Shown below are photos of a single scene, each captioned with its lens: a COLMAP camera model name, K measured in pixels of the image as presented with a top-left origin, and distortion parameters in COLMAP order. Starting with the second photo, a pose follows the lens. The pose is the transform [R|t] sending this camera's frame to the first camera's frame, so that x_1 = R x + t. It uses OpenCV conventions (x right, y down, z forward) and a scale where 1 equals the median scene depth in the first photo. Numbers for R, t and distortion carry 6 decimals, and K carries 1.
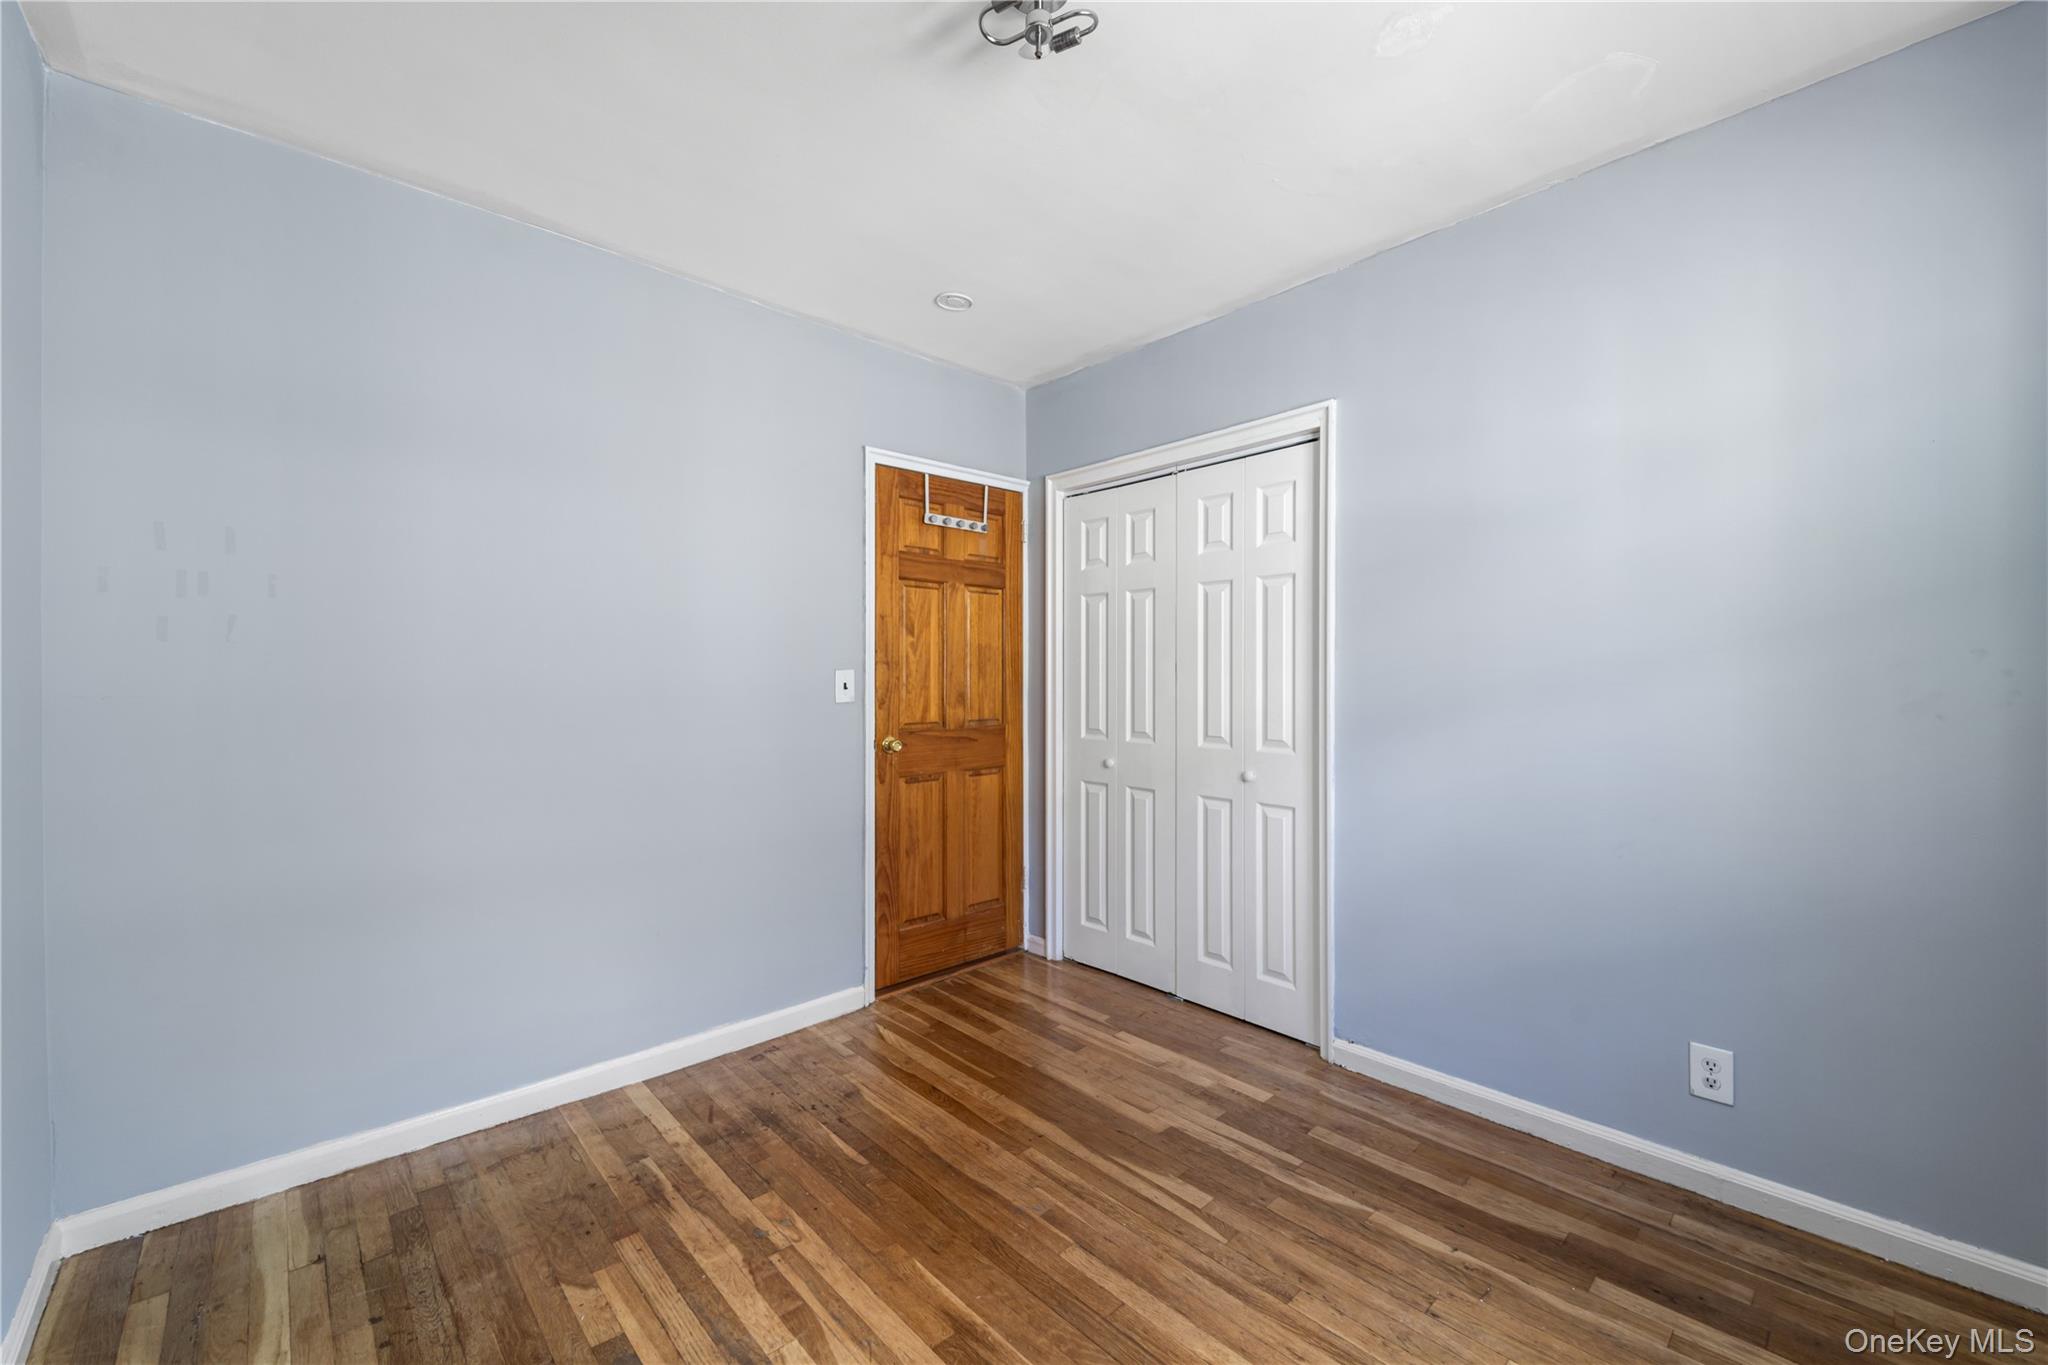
lens RADIAL K [[825.9, 0, 1029.1], [0, 825.9, 674.6], [0, 0, 1]] dist [0.031376, -0.005248]
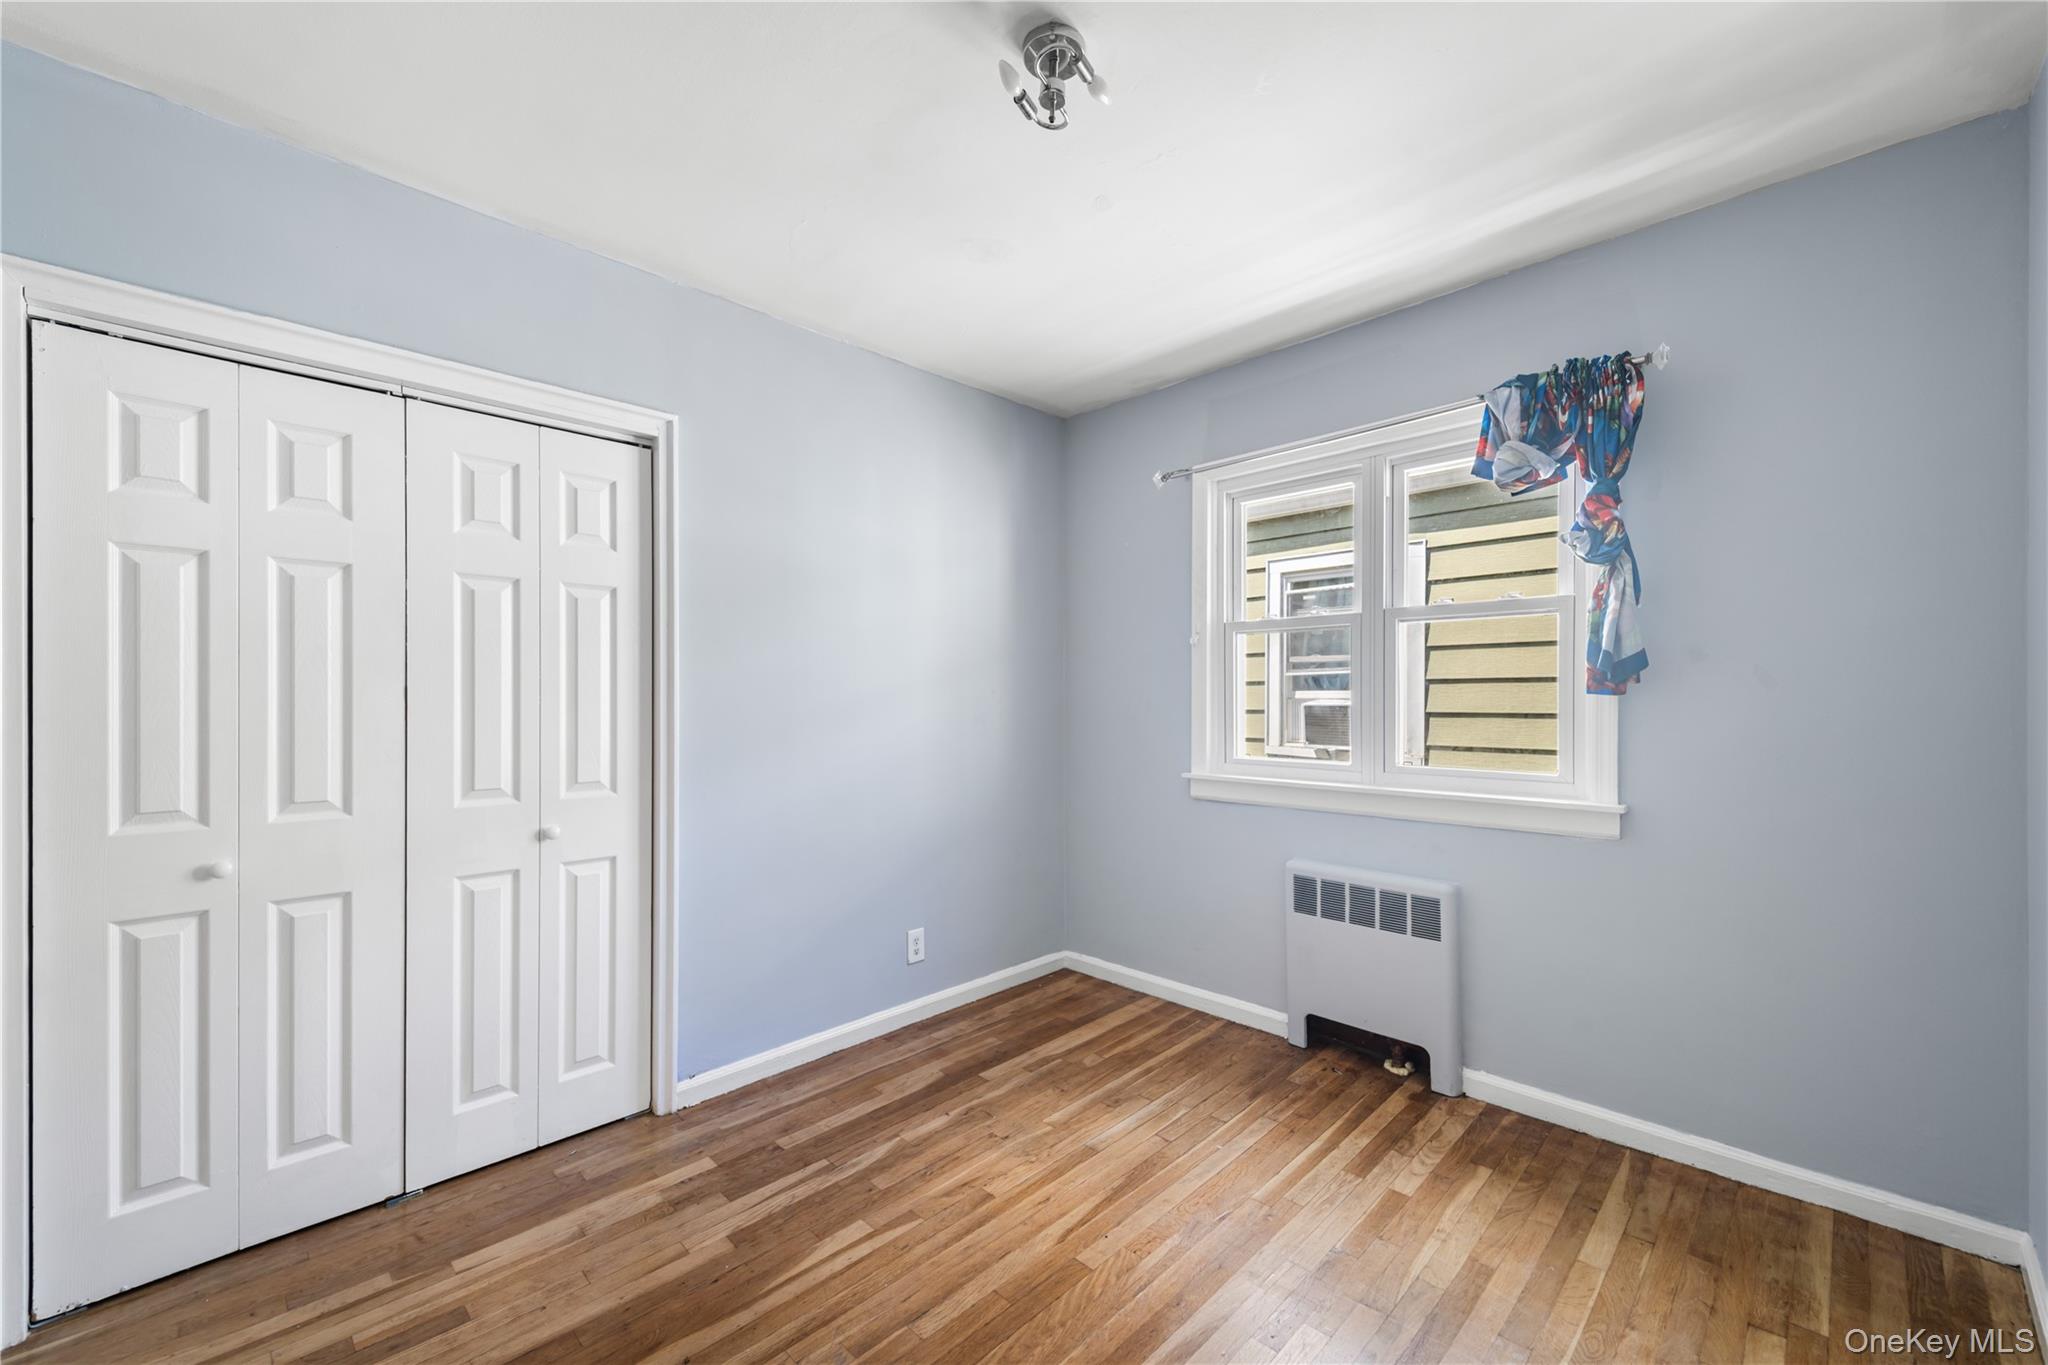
lens RADIAL K [[825.9, 0, 1027.6], [0, 825.9, 701.8], [0, 0, 1]] dist [0.031376, -0.005248]
pose [[-0.042549, 0.003765, 0.999087, -0.727499], [0.003730, 0.999987, -0.003609, 0.004029], [-0.999087, 0.003573, -0.042562, 0.763084]]
